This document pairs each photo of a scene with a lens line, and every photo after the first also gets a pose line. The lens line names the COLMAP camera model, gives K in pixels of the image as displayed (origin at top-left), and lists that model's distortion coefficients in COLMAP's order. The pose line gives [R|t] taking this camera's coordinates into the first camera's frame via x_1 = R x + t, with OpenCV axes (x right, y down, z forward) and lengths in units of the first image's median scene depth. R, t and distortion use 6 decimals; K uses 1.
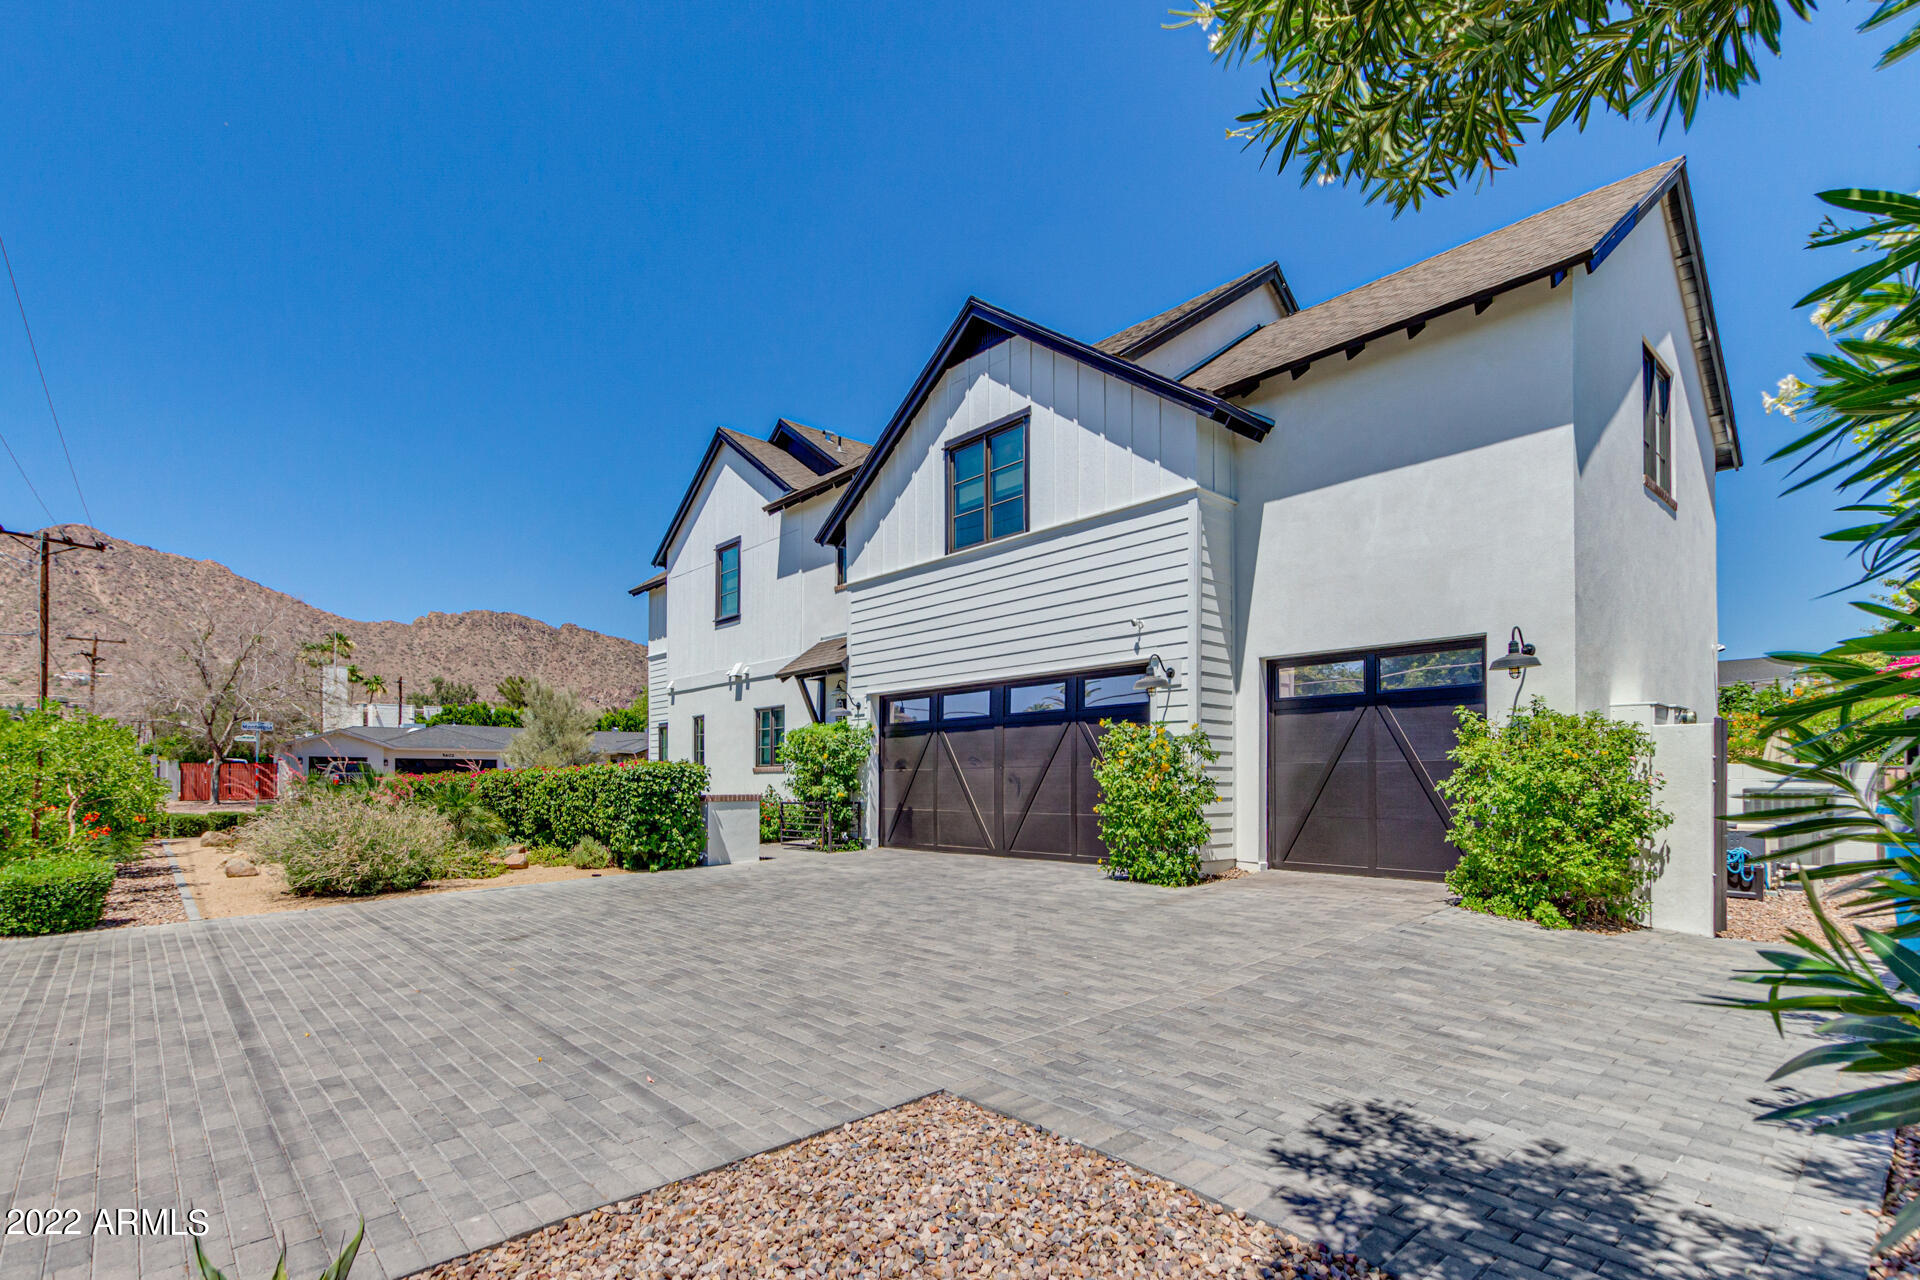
lens RADIAL K [[913.5, 0, 955.1], [0, 913.5, 787.4], [0, 0, 1]] dist [0.014536, 0.000807]
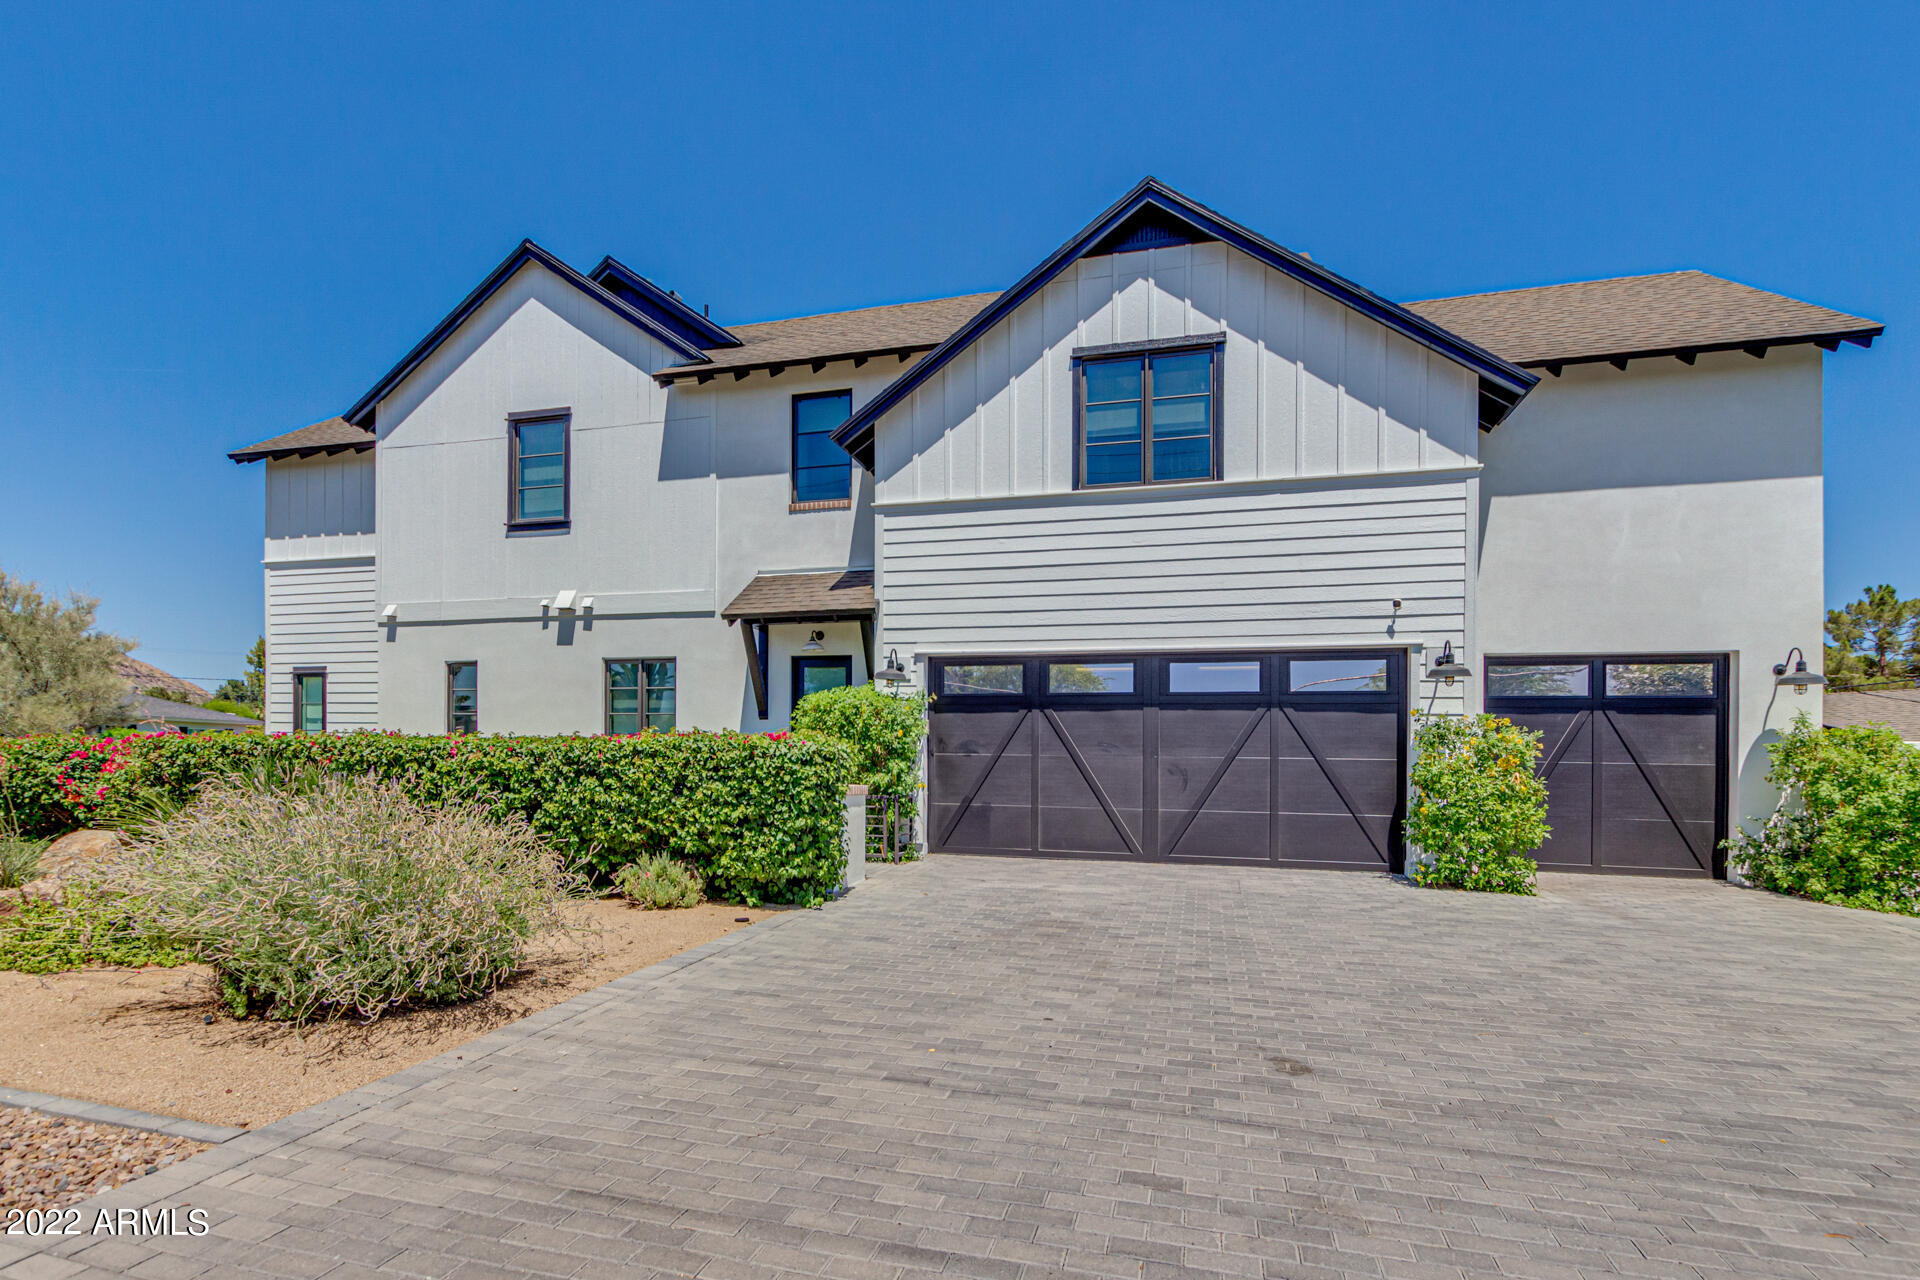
lens RADIAL K [[913.5, 0, 955.1], [0, 913.5, 787.4], [0, 0, 1]] dist [0.014536, 0.000807]
pose [[0.844363, 0.014648, 0.535572, -0.529709], [-0.019837, 0.999796, 0.003929, 0.006458], [-0.535405, -0.013942, 0.844481, 0.374641]]
